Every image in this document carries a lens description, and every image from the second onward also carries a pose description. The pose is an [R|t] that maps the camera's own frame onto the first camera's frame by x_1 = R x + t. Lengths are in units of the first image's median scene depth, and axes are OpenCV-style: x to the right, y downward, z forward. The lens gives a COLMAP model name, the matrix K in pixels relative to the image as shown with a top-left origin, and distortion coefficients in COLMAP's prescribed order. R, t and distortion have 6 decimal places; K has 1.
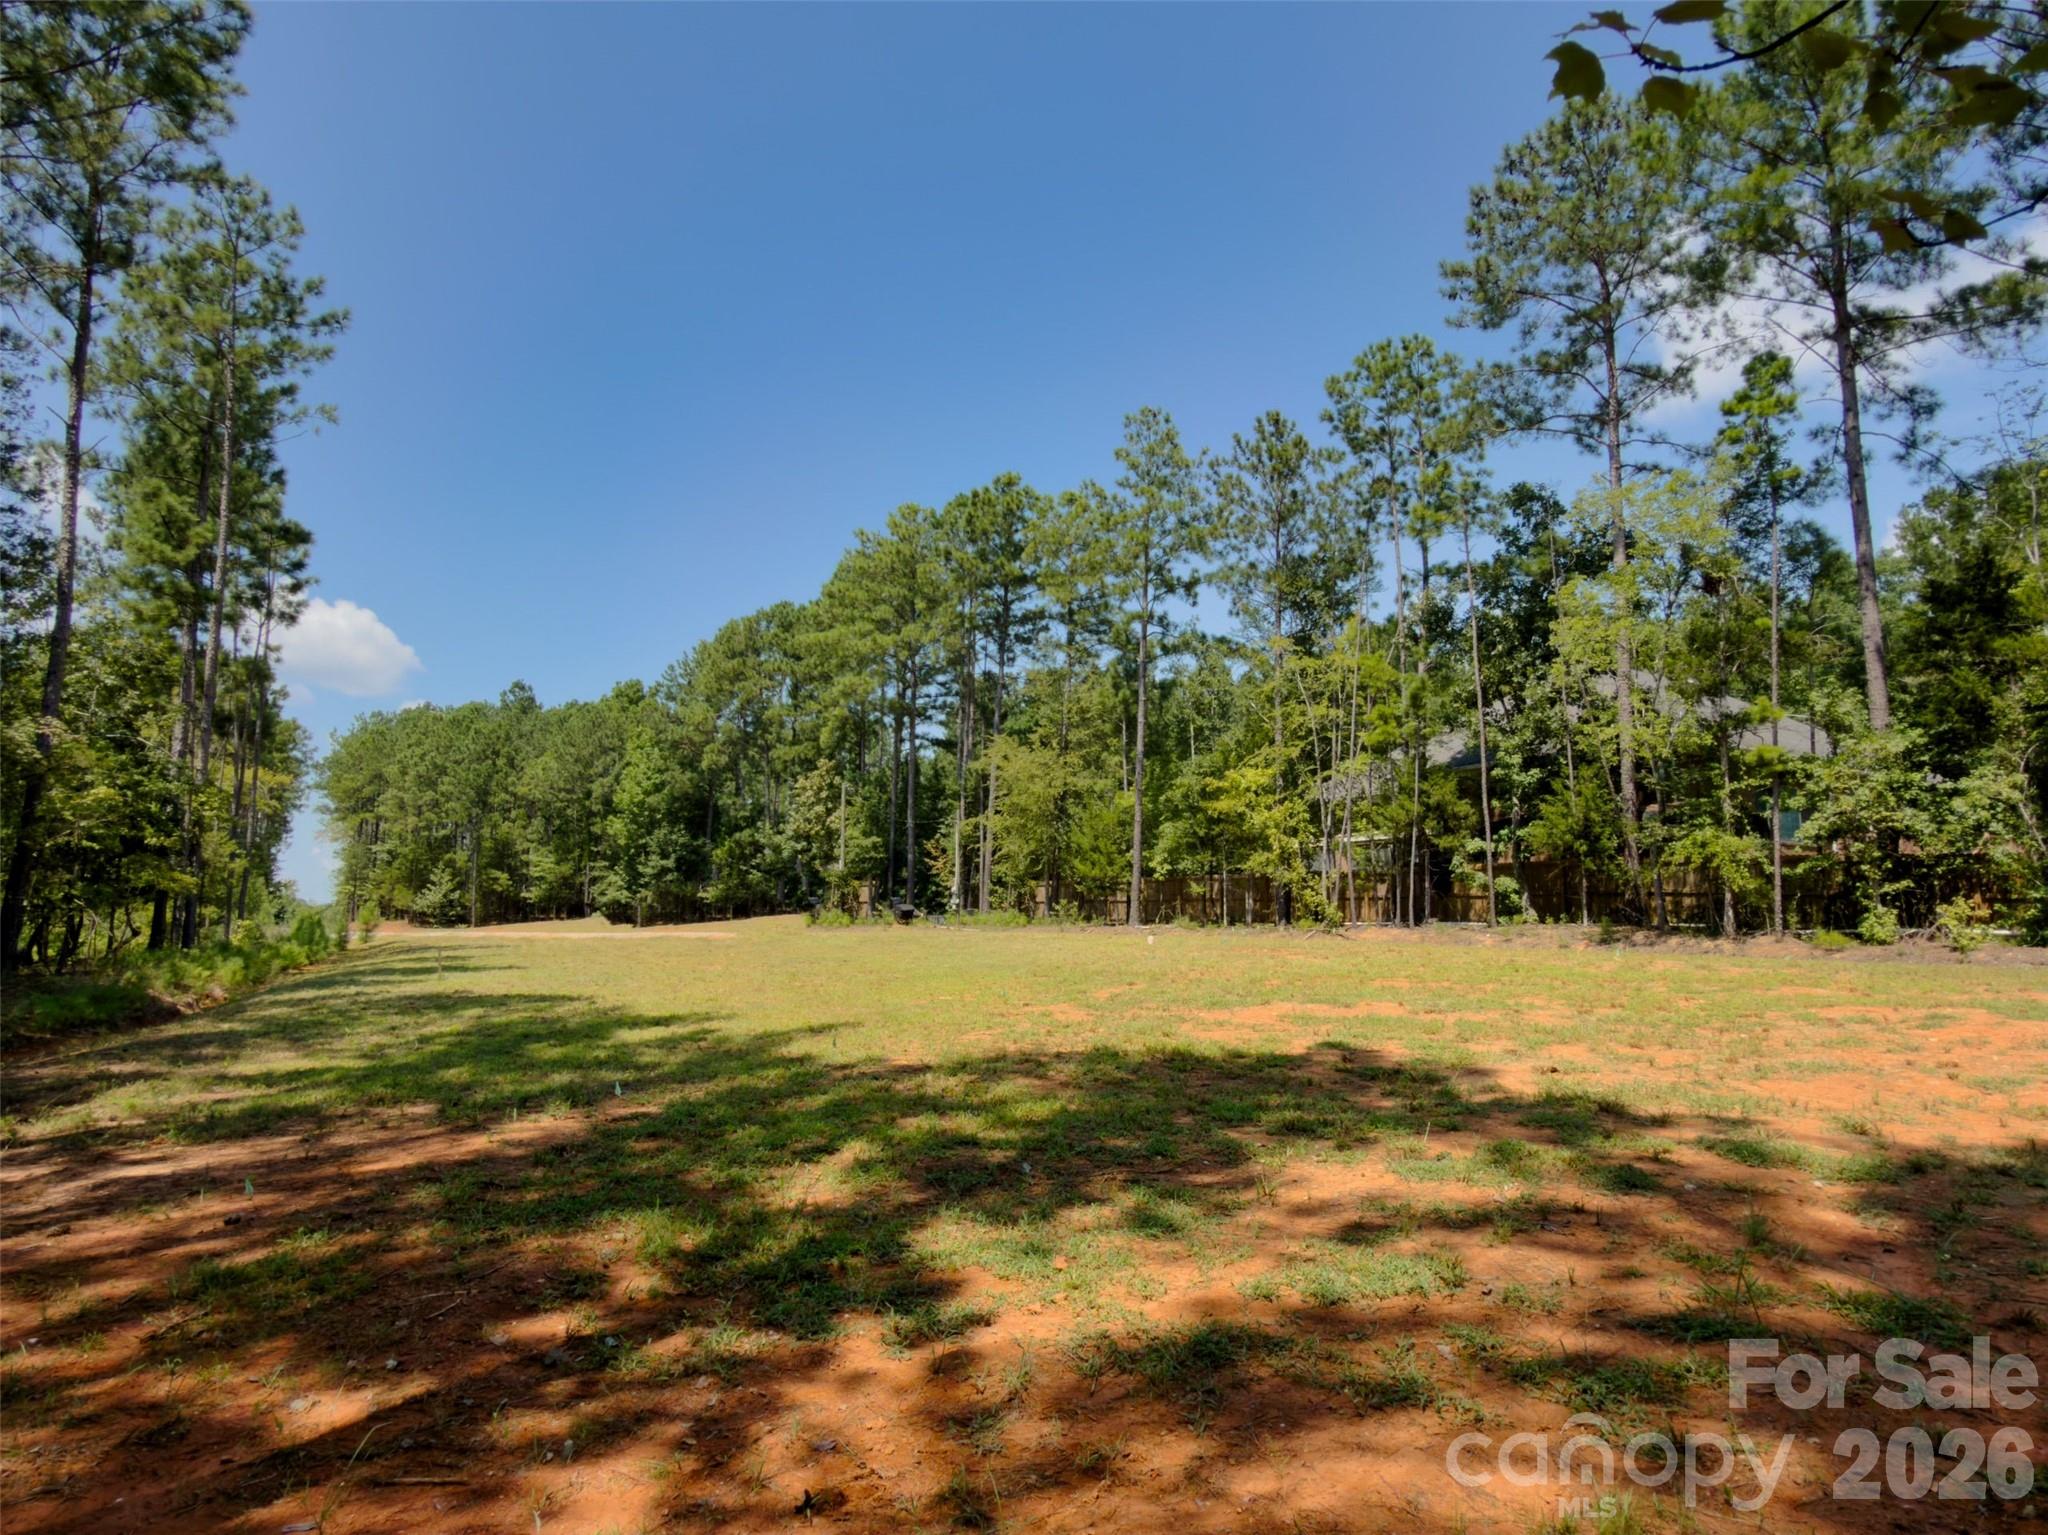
lens RADIAL K [[1241.8, 0, 1023.5], [0, 1241.8, 766.2], [0, 0, 1]] dist [-0.003288, 0.000549]
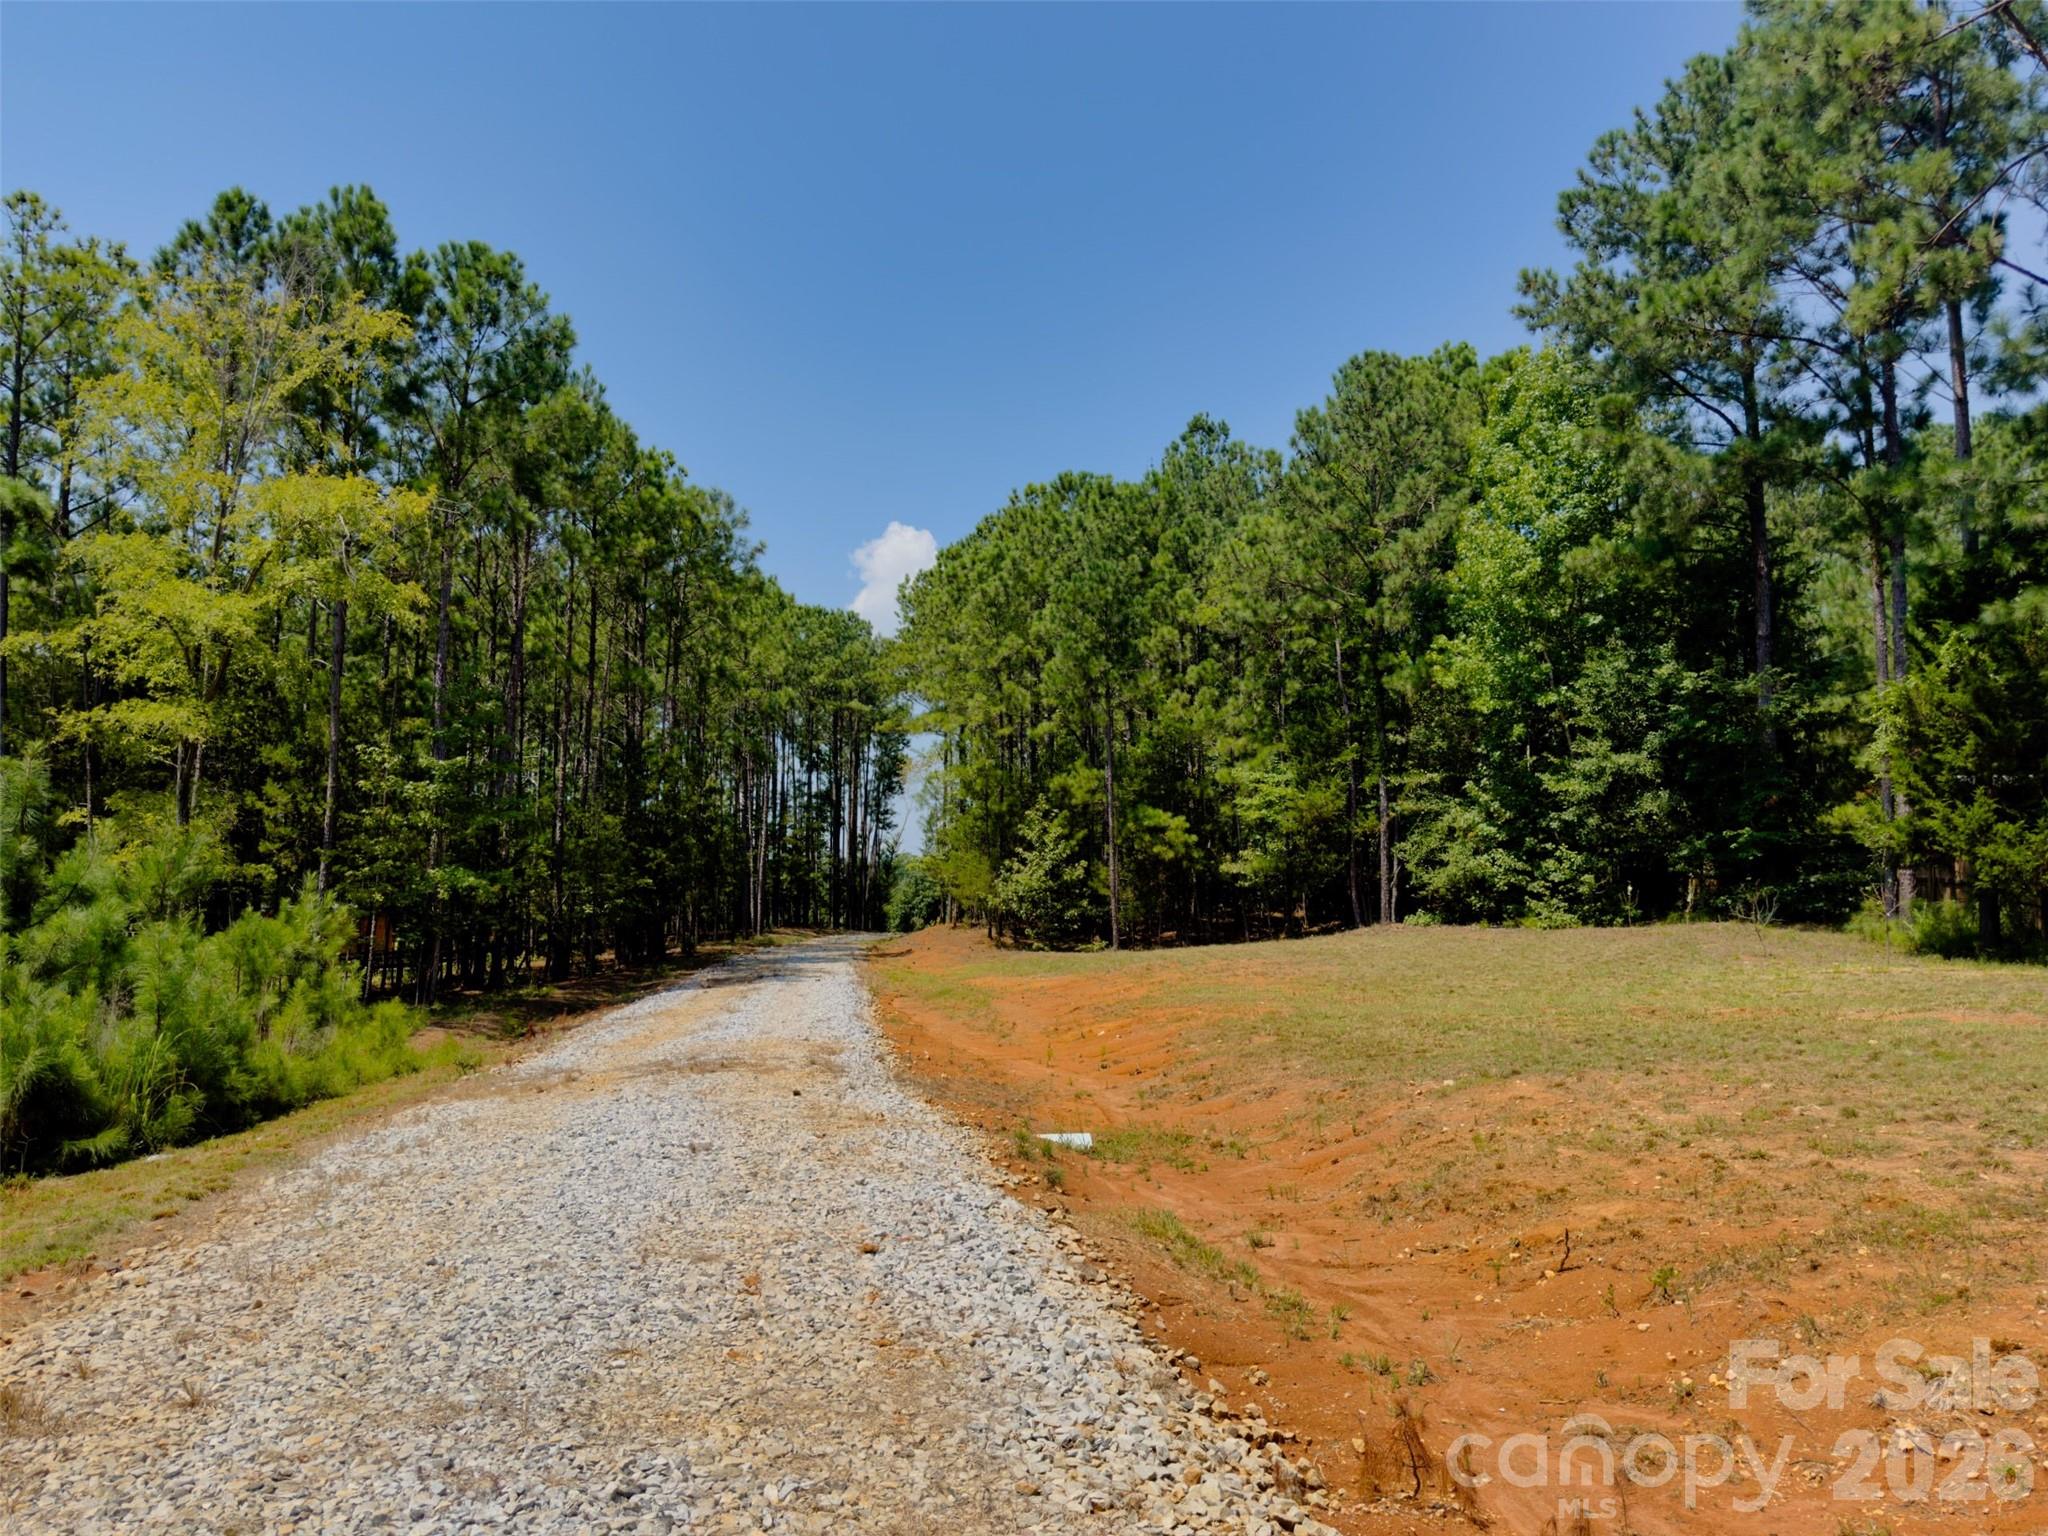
lens RADIAL K [[1426.8, 0, 1023.0], [0, 1426.8, 769.8], [0, 0, 1]] dist [0.043641, -0.057249]
pose [[0.852533, -0.052447, -0.520035, -0.366051], [0.070910, 0.997360, 0.015662, 0.100824], [0.517841, -0.050228, 0.854001, 0.965960]]
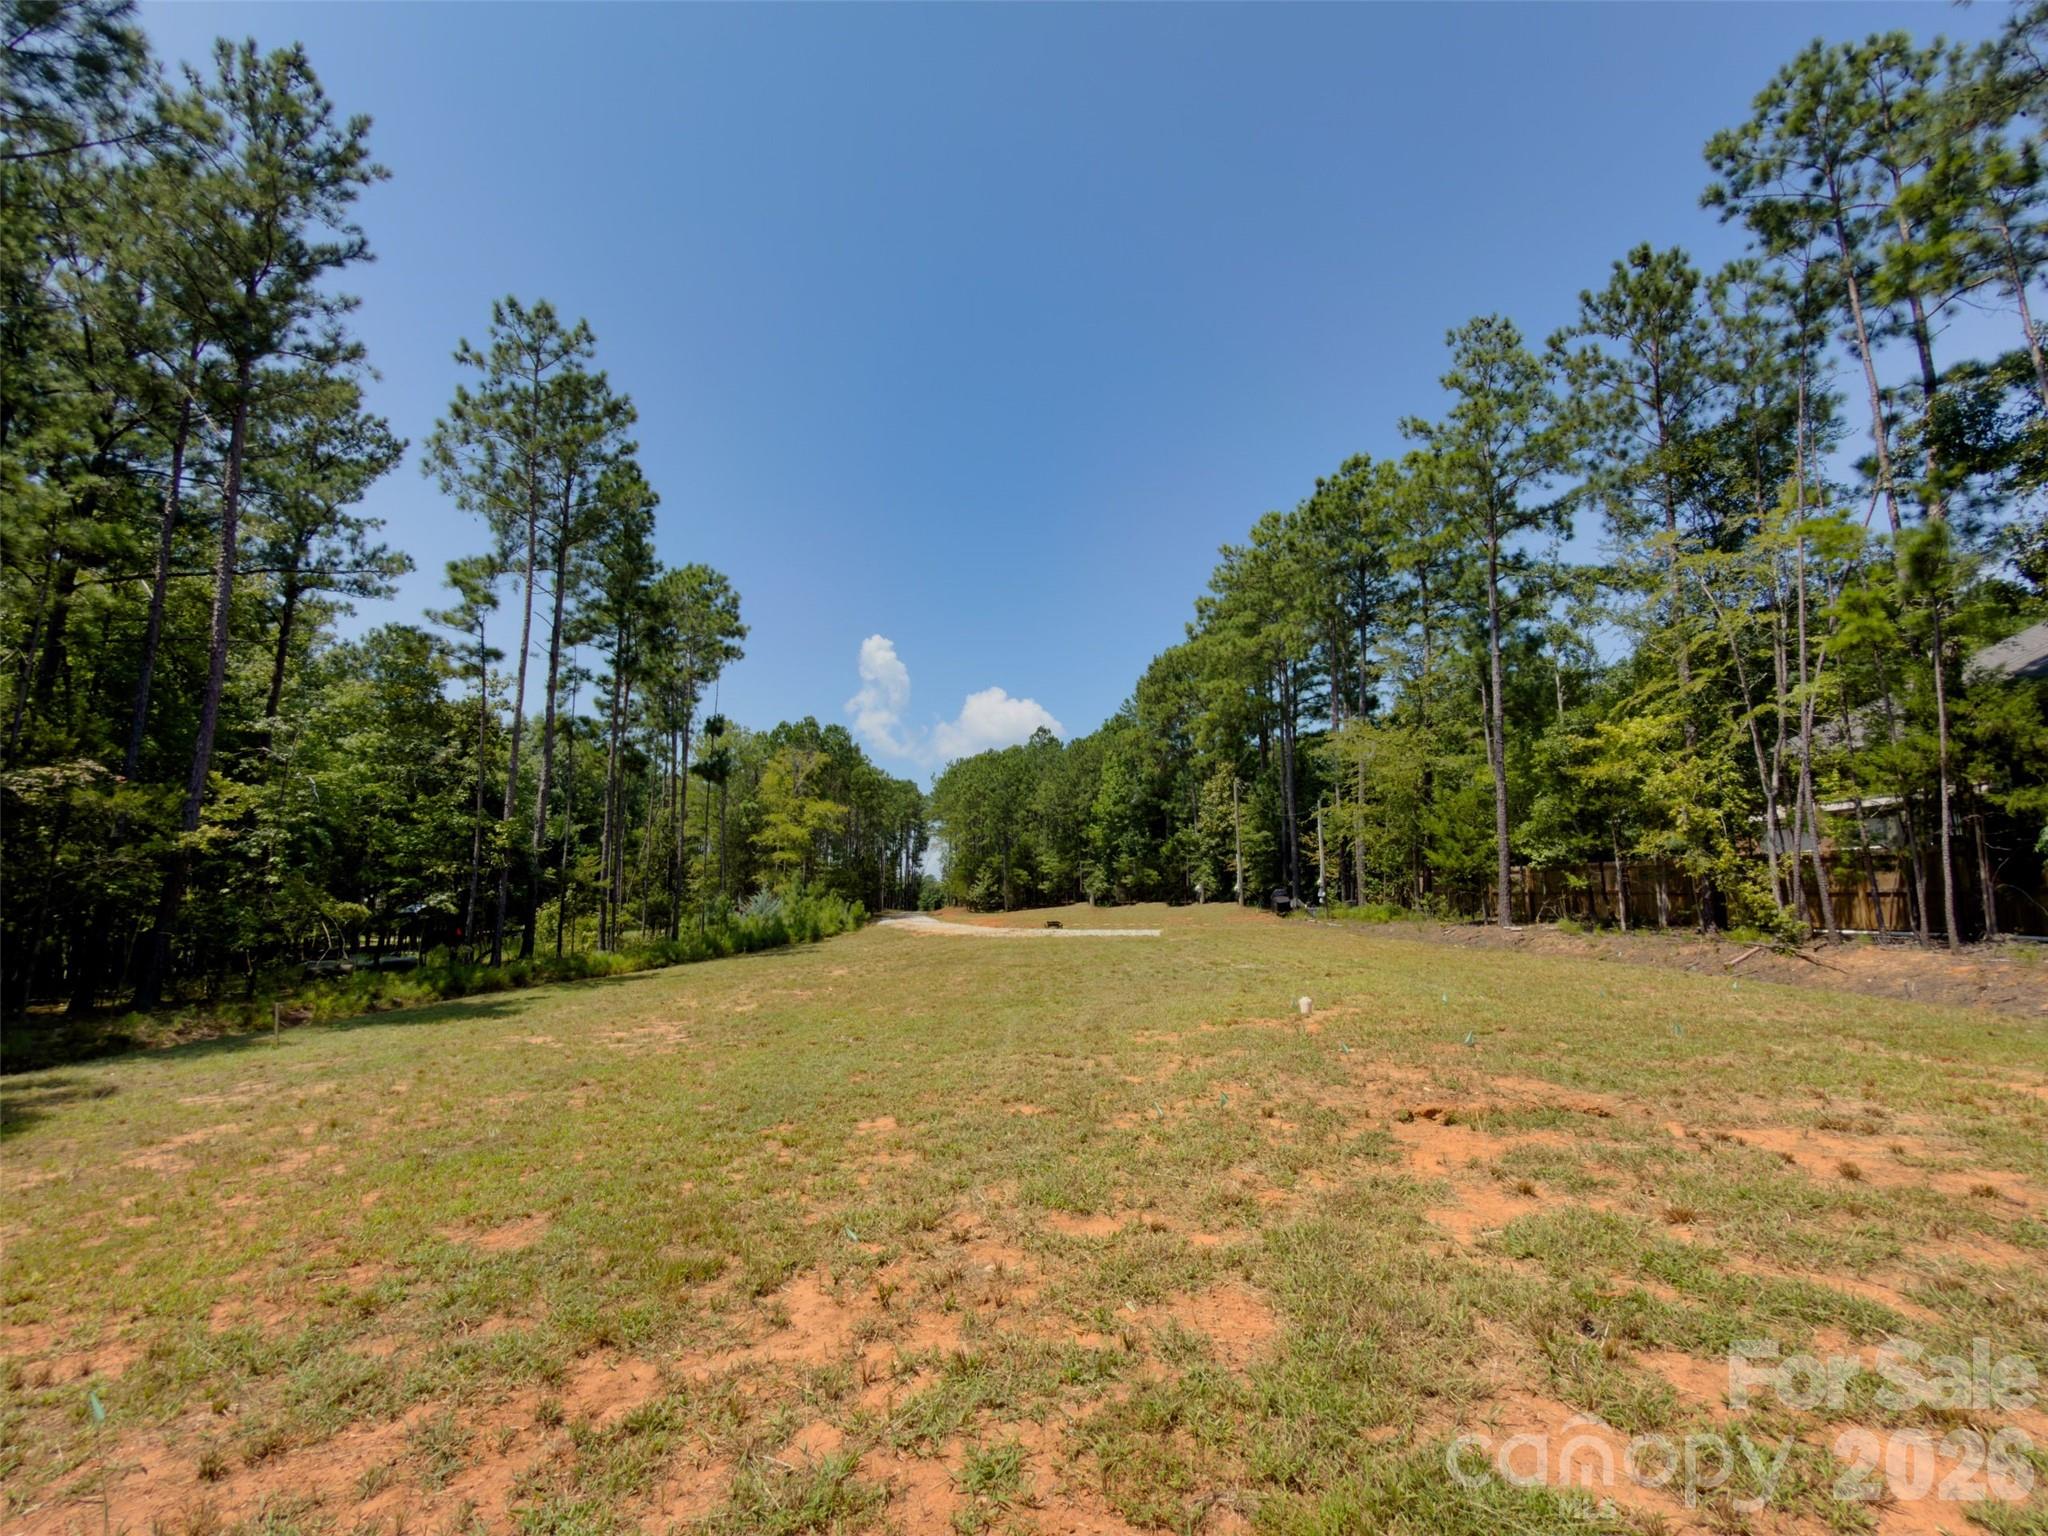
lens RADIAL K [[908.9, 0, 1026.9], [0, 908.9, 766.3], [0, 0, 1]] dist [0.001740, 0.000049]
pose [[0.876031, -0.079559, -0.475648, 0.086240], [0.070885, 0.996828, -0.036180, 0.017524], [0.477017, -0.002021, 0.878892, 0.254320]]
